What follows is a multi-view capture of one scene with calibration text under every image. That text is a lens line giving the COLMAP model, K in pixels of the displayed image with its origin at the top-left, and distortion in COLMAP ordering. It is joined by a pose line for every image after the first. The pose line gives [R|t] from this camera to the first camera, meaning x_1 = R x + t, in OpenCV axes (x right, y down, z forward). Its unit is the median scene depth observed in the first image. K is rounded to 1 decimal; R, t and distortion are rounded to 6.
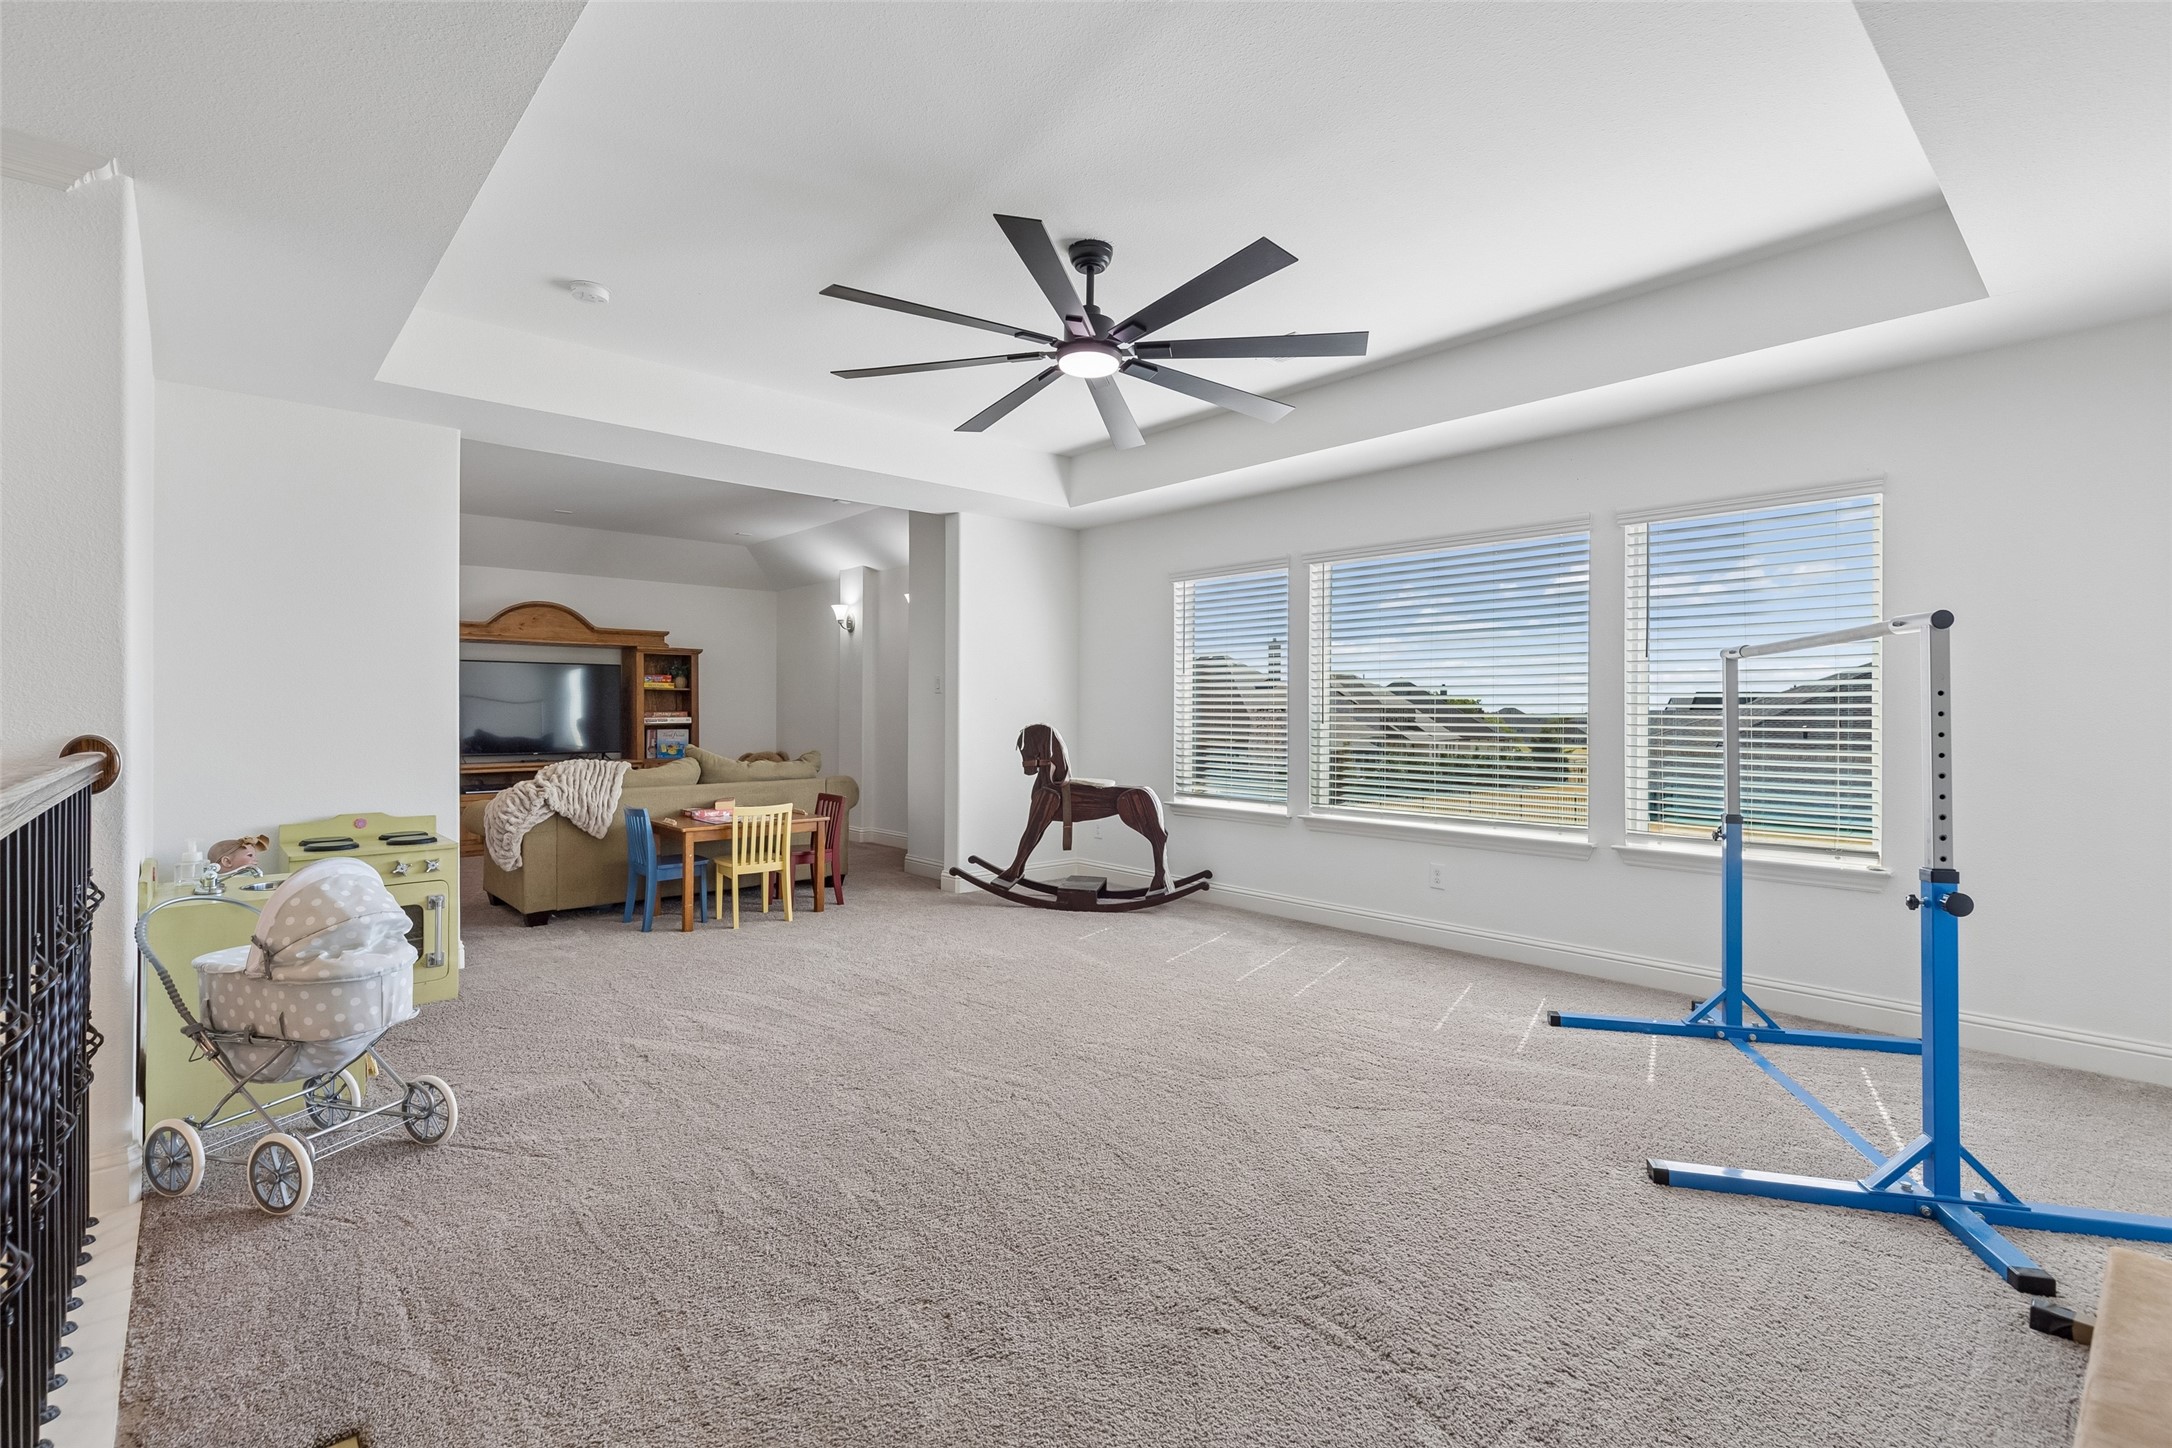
lens RADIAL K [[992.2, 0, 1096.1], [0, 992.2, 719.4], [0, 0, 1]] dist [-0.001686, -0.000835]
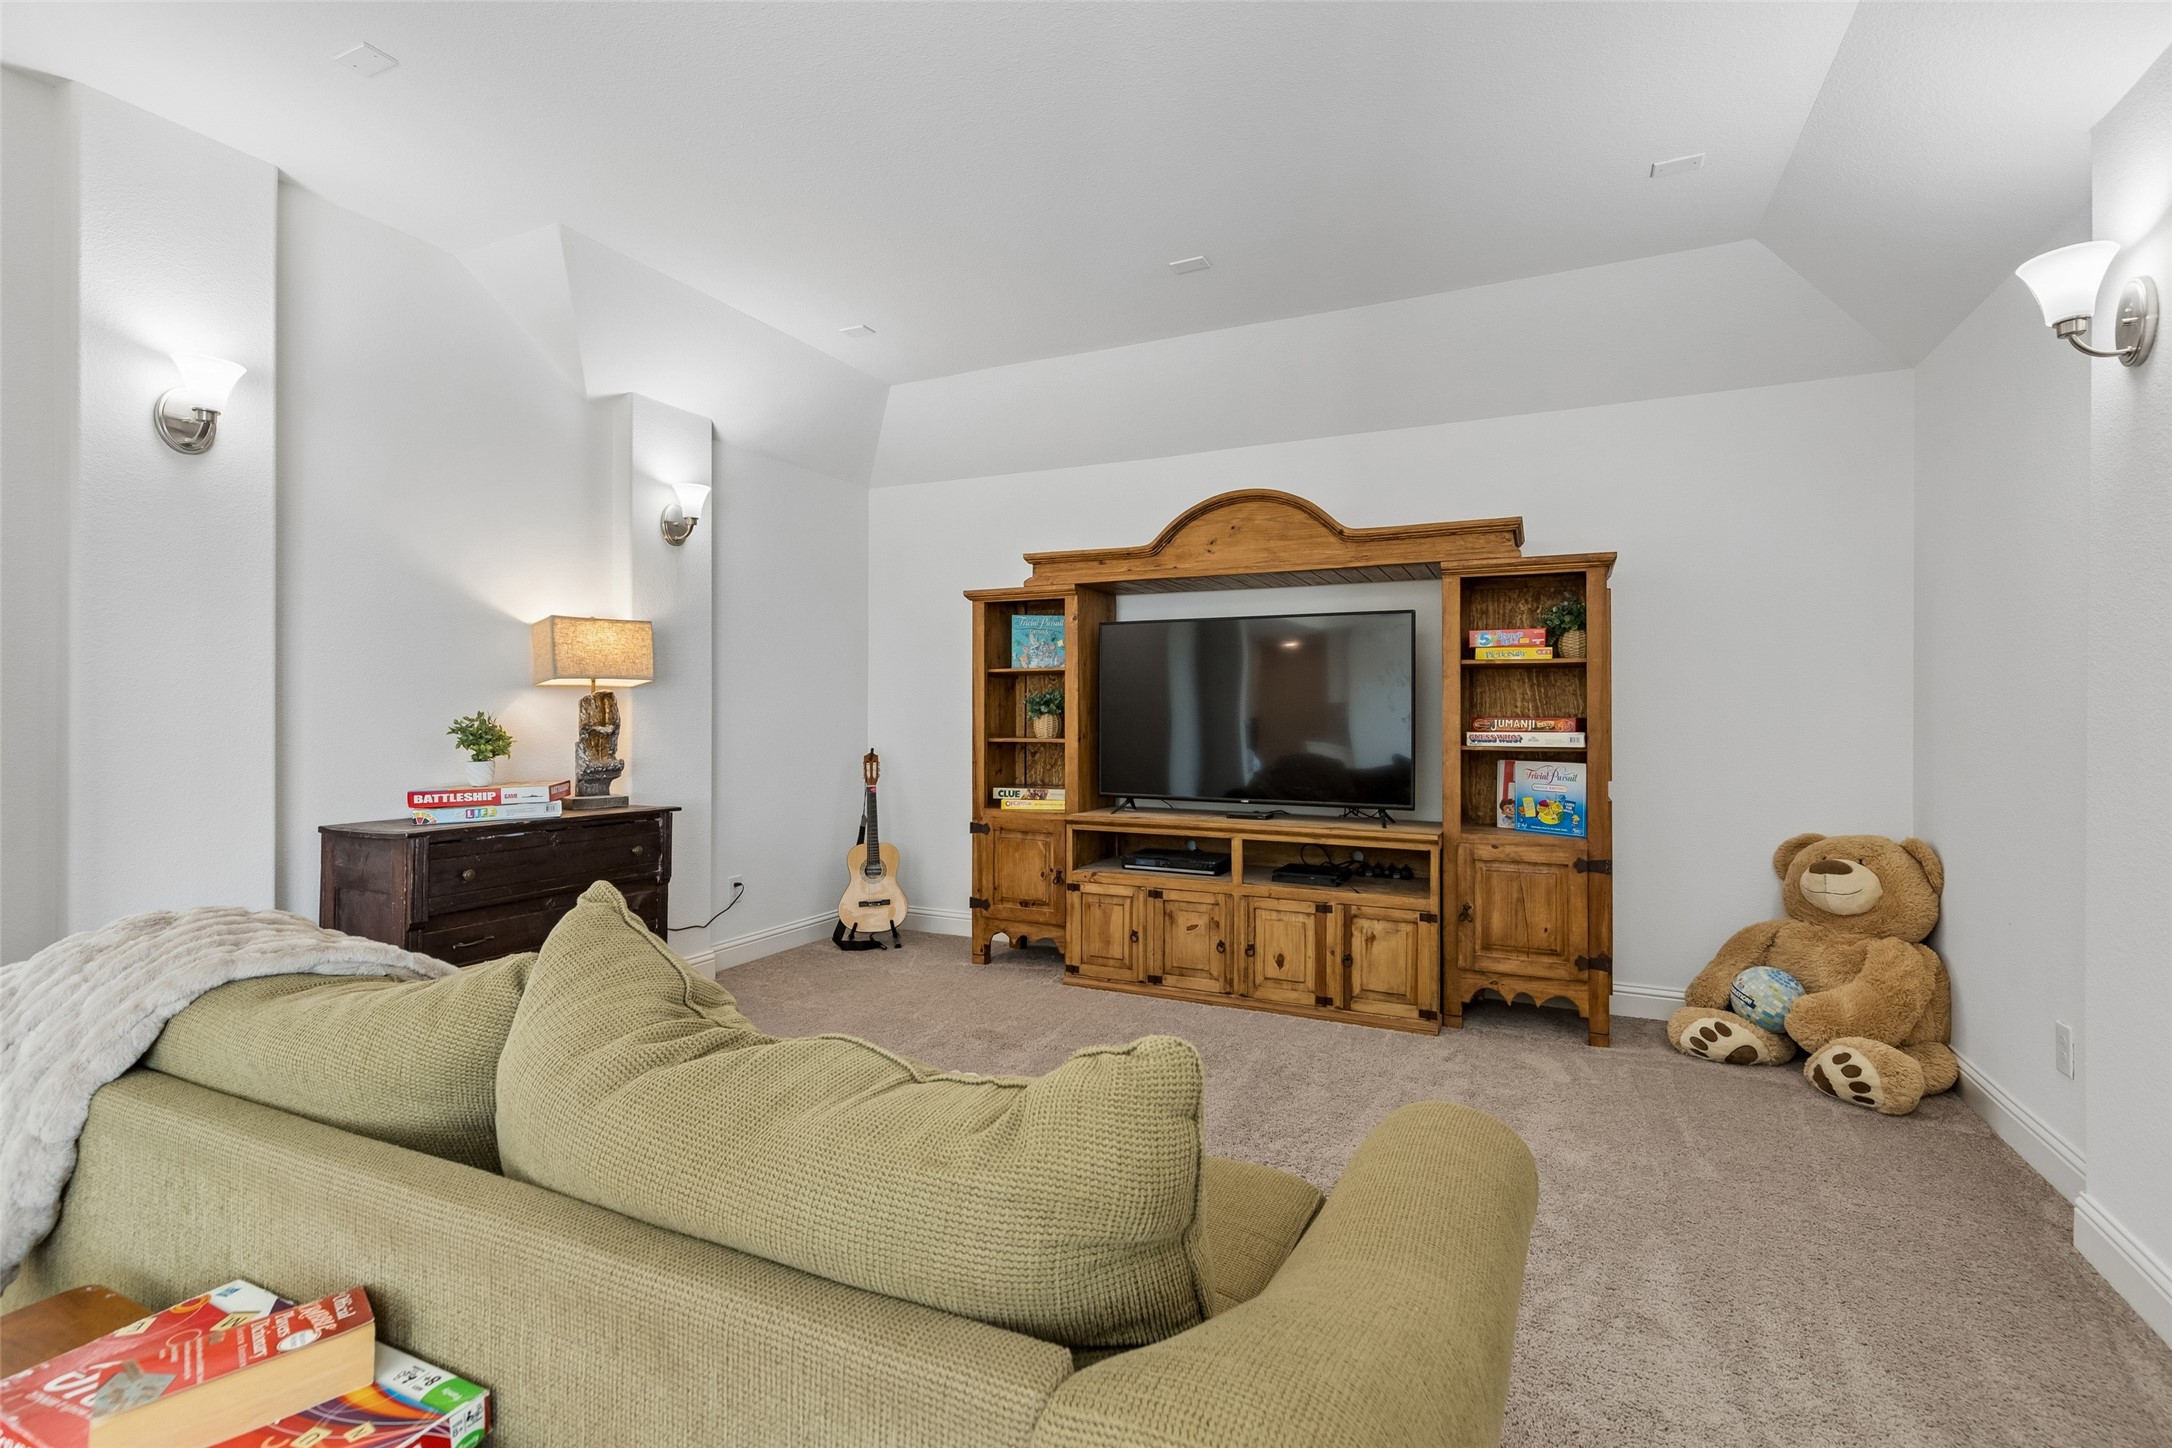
lens RADIAL K [[992.2, 0, 1091.9], [0, 992.2, 716.0], [0, 0, 1]] dist [-0.001686, -0.000835]
pose [[0.399325, -0.001079, -0.916809, -0.134272], [-0.001432, 0.999997, -0.001800, -0.007504], [0.916808, 0.002031, 0.399323, 0.679309]]
